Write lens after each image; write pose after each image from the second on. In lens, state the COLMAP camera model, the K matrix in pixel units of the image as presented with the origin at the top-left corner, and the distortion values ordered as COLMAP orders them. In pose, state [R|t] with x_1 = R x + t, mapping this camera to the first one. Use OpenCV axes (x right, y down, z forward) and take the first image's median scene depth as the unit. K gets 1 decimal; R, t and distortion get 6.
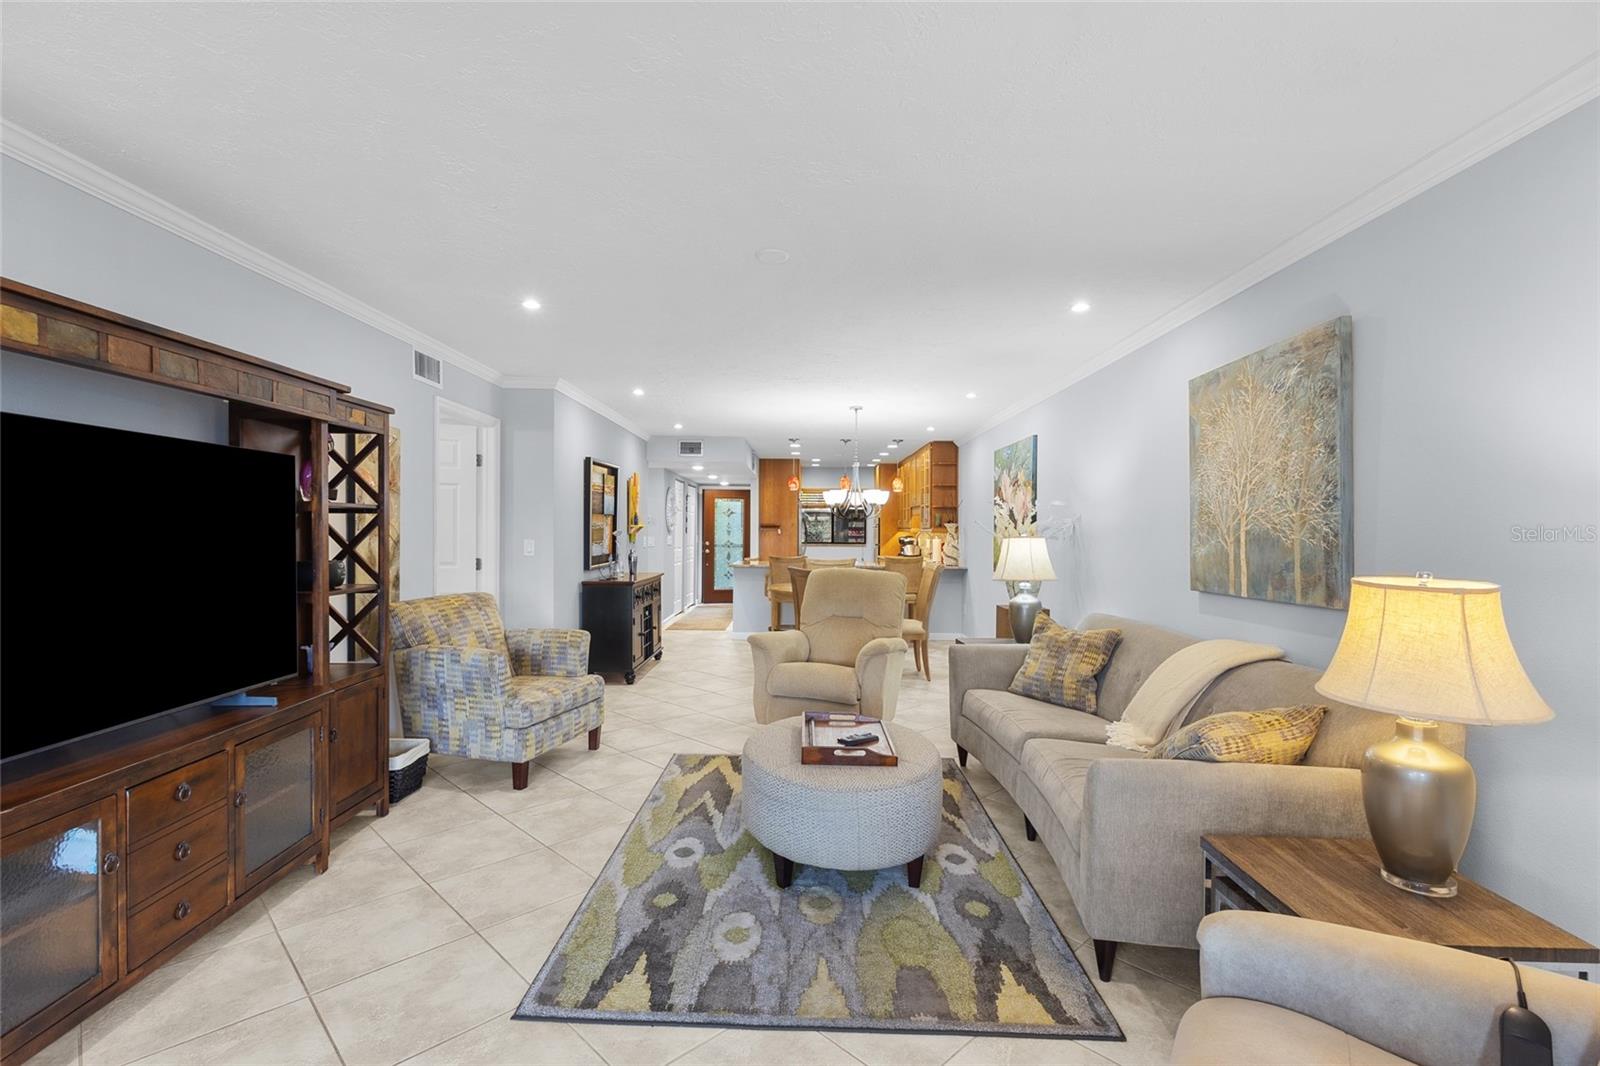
lens RADIAL K [[750.8, 0, 800.9], [0, 750.8, 544.5], [0, 0, 1]] dist [-0.003234, 0.001480]
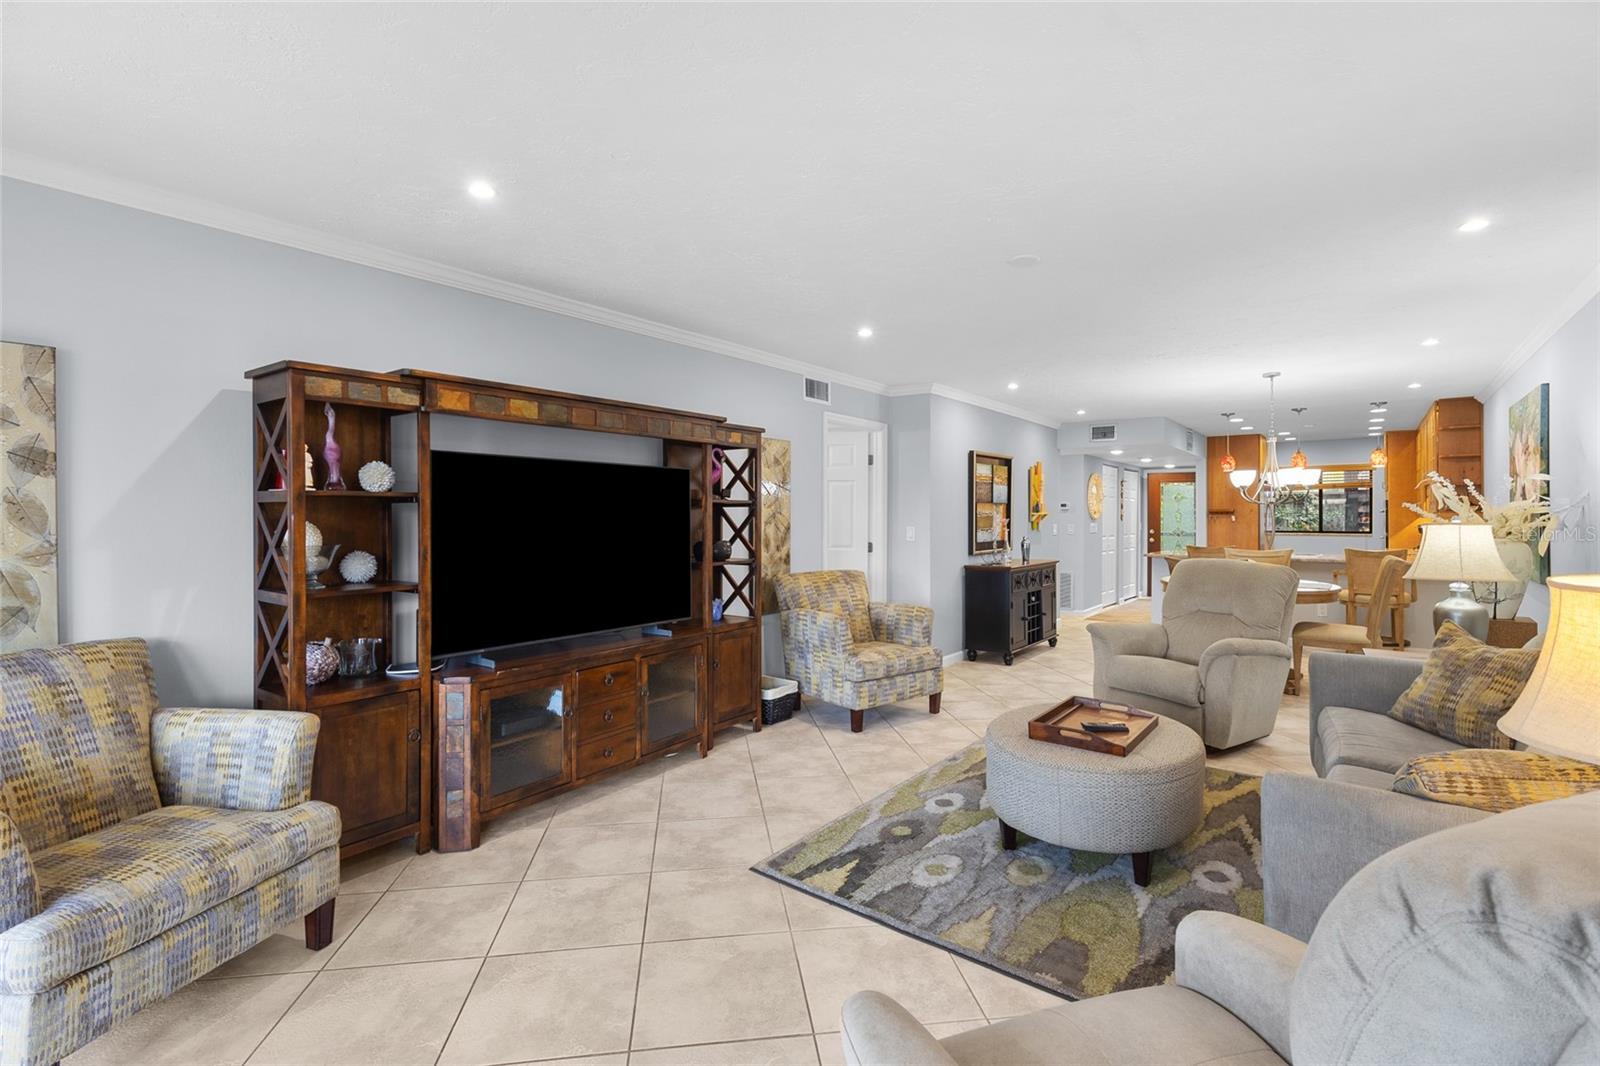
lens RADIAL K [[750.8, 0, 776.3], [0, 750.8, 520.1], [0, 0, 1]] dist [-0.003234, 0.001480]
pose [[0.789610, -0.004159, -0.613595, 0.297992], [-0.006112, 0.999874, -0.014642, 0.002601], [0.613579, 0.015312, 0.789485, -0.046165]]
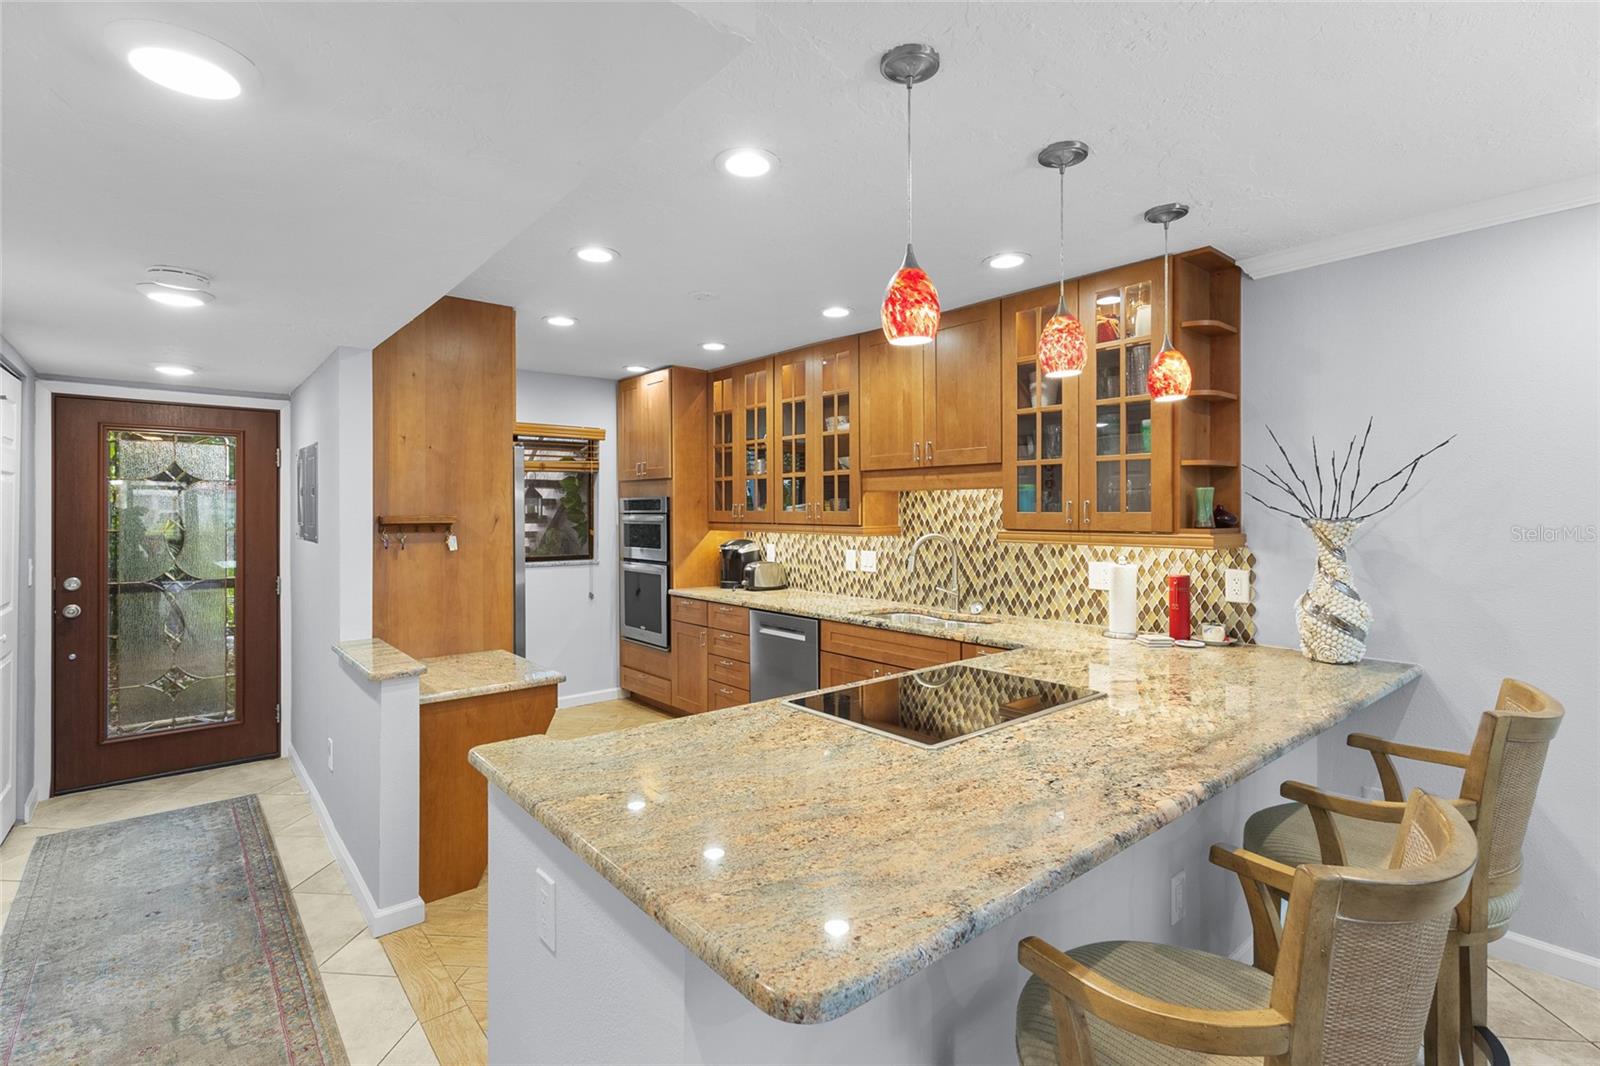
lens RADIAL K [[750.8, 0, 816.5], [0, 750.8, 509.2], [0, 0, 1]] dist [-0.003234, 0.001480]
pose [[0.747283, -0.005153, 0.664486, -0.406127], [0.017160, 0.999786, -0.011545, -0.085040], [-0.664284, 0.020030, 0.747212, 2.363136]]
